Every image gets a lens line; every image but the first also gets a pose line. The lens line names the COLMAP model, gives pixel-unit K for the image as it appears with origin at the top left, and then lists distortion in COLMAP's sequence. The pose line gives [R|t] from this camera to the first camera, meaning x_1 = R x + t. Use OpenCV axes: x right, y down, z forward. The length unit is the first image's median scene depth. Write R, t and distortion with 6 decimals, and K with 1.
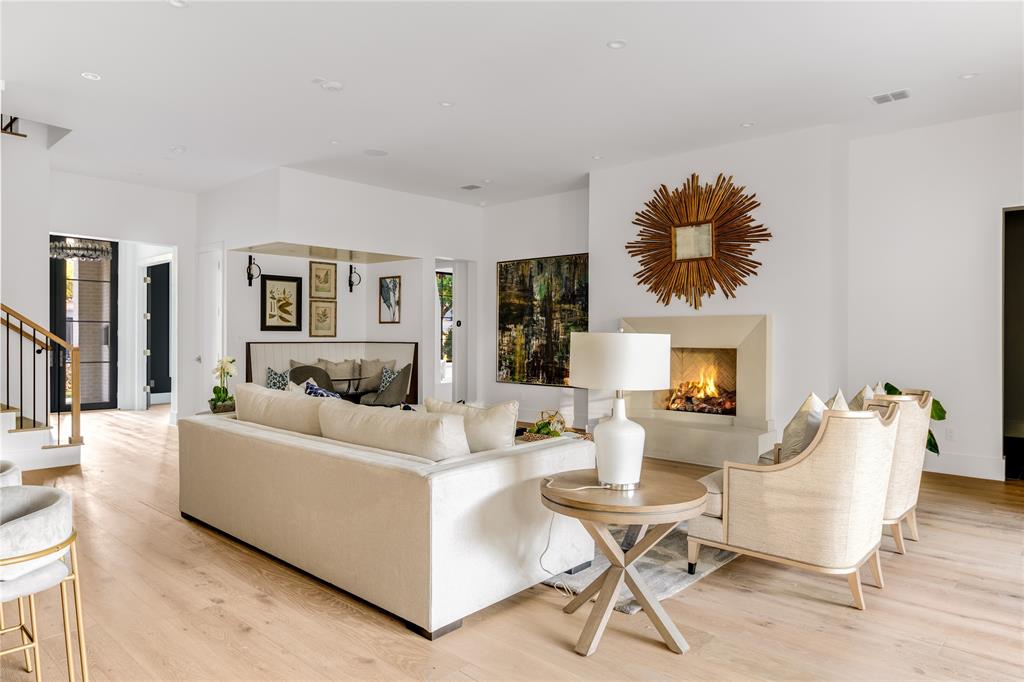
lens RADIAL K [[636.8, 0, 515.0], [0, 636.8, 339.6], [0, 0, 1]] dist [-0.009902, 0.001122]
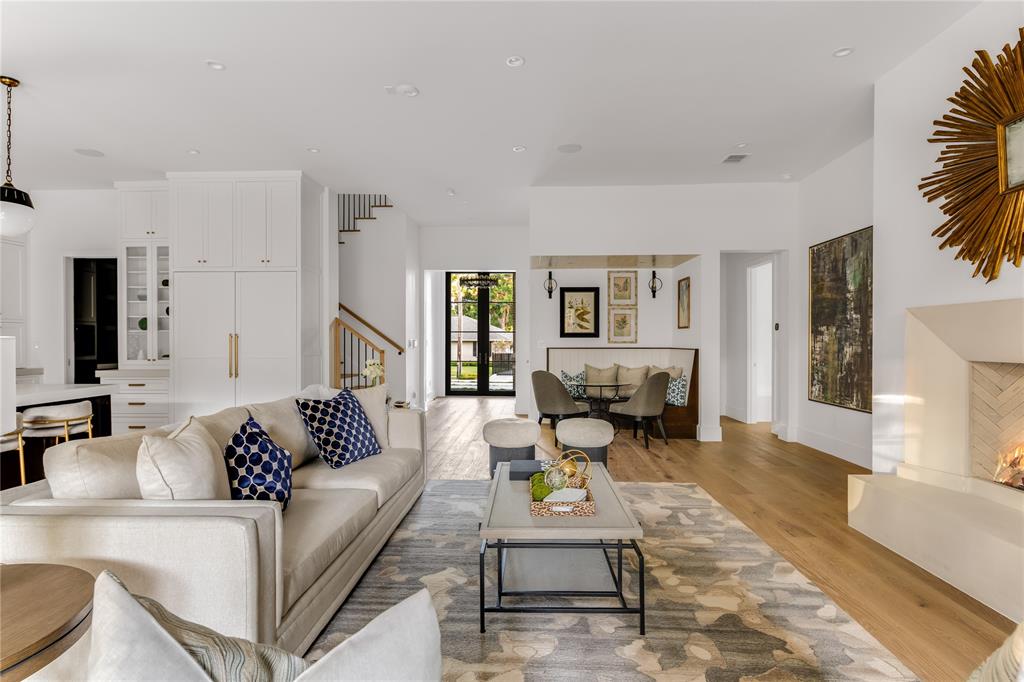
lens RADIAL K [[517.6, 0, 515.2], [0, 517.6, 344.0], [0, 0, 1]] dist [0.005213, -0.001226]
pose [[0.640472, 0.000619, -0.767981, 0.251241], [-0.001616, 0.999999, -0.000541, -0.001586], [0.767980, 0.001588, 0.640472, 0.346527]]
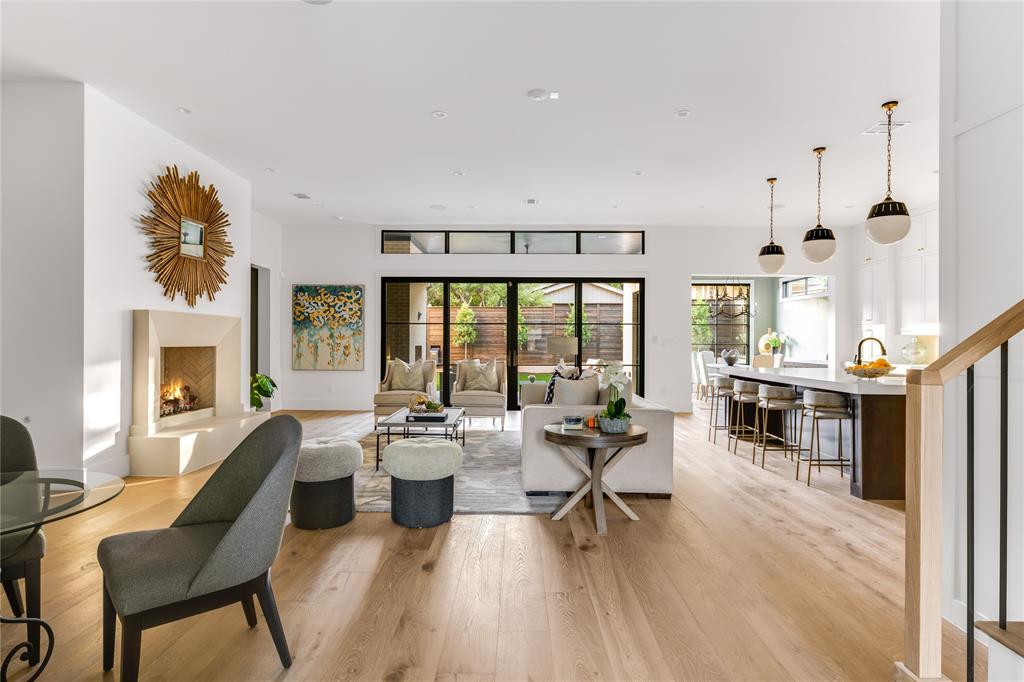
lens RADIAL K [[546.6, 0, 514.2], [0, 546.6, 342.7], [0, 0, 1]] dist [0.002751, 0.001713]
pose [[-0.659227, -0.009612, 0.751882, -0.528748], [-0.004499, 0.999951, 0.008839, -0.002571], [-0.751930, 0.002444, -0.659238, 0.914378]]
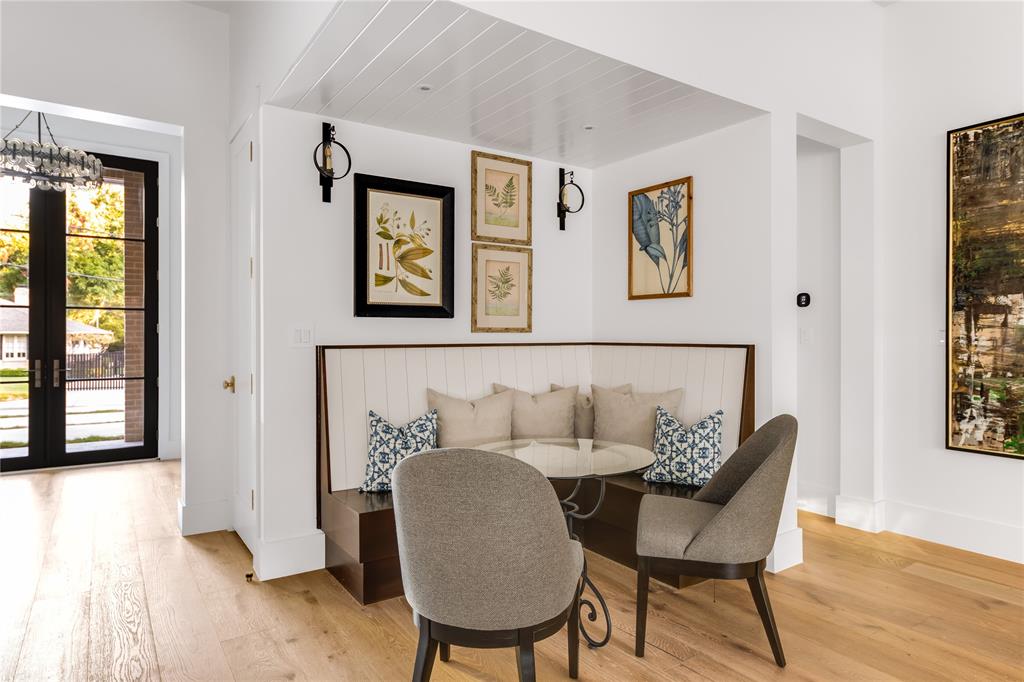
lens RADIAL K [[604.2, 0, 516.3], [0, 604.2, 335.6], [0, 0, 1]] dist [-0.012675, 0.010678]
pose [[0.971498, -0.004422, -0.237008, -0.210630], [0.003575, 0.999986, -0.004003, -0.000064], [0.237022, 0.003042, 0.971499, 0.651364]]
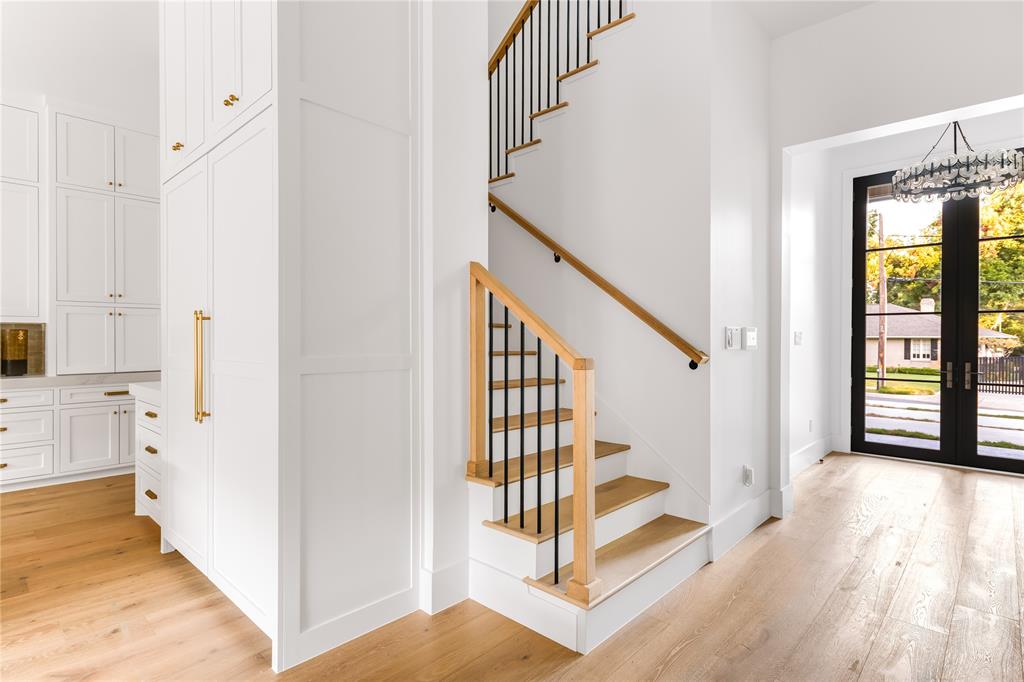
lens RADIAL K [[517.6, 0, 509.5], [0, 517.6, 339.0], [0, 0, 1]] dist [0.005213, -0.001226]
pose [[-0.031798, -0.001593, -0.999493, -0.249485], [-0.007719, 0.999969, -0.001348, -0.000234], [0.999465, 0.007672, -0.031809, 0.670861]]
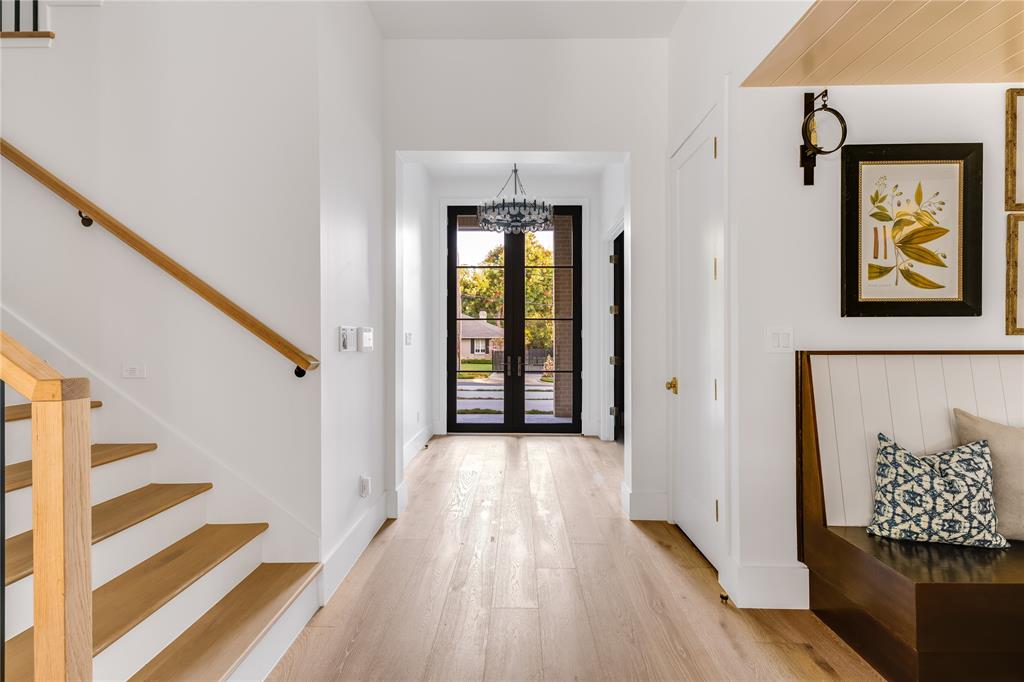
lens RADIAL K [[450.3, 0, 516.4], [0, 450.3, 338.1], [0, 0, 1]] dist [0.013546, -0.001052]
pose [[0.661299, -0.006579, -0.750094, -0.330409], [0.001146, 0.999969, -0.007761, -0.000892], [0.750122, 0.004272, 0.661286, 0.706111]]
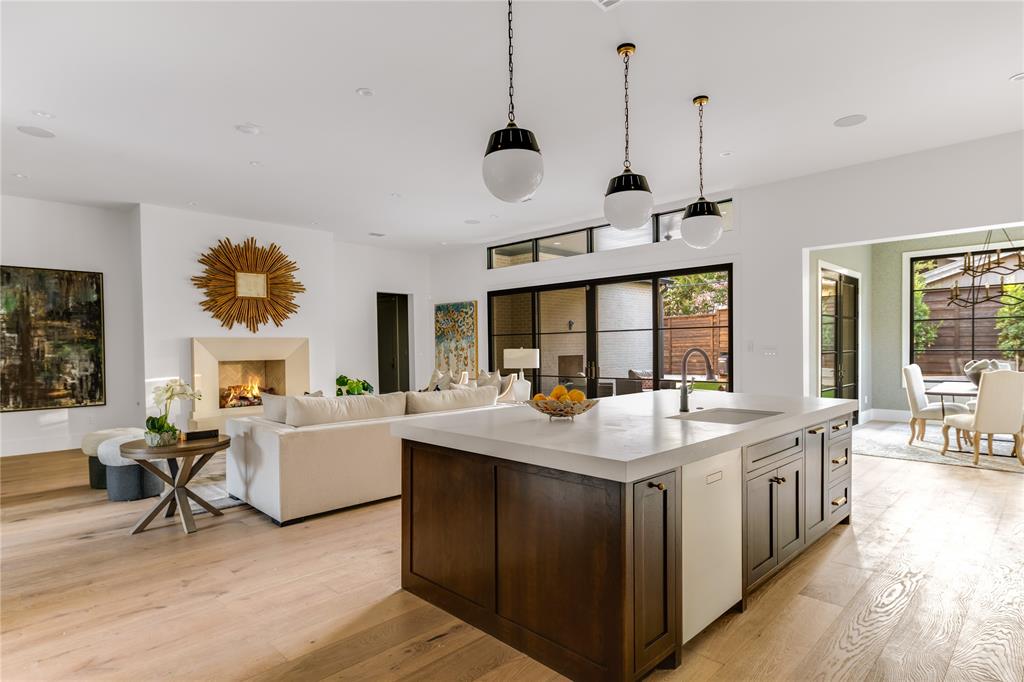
lens RADIAL K [[546.6, 0, 510.7], [0, 546.6, 358.5], [0, 0, 1]] dist [0.002751, 0.001713]
pose [[0.056895, -0.024507, 0.998079, -0.694698], [0.016779, 0.999581, 0.023588, -0.007868], [-0.998239, 0.015405, 0.057282, 0.279309]]
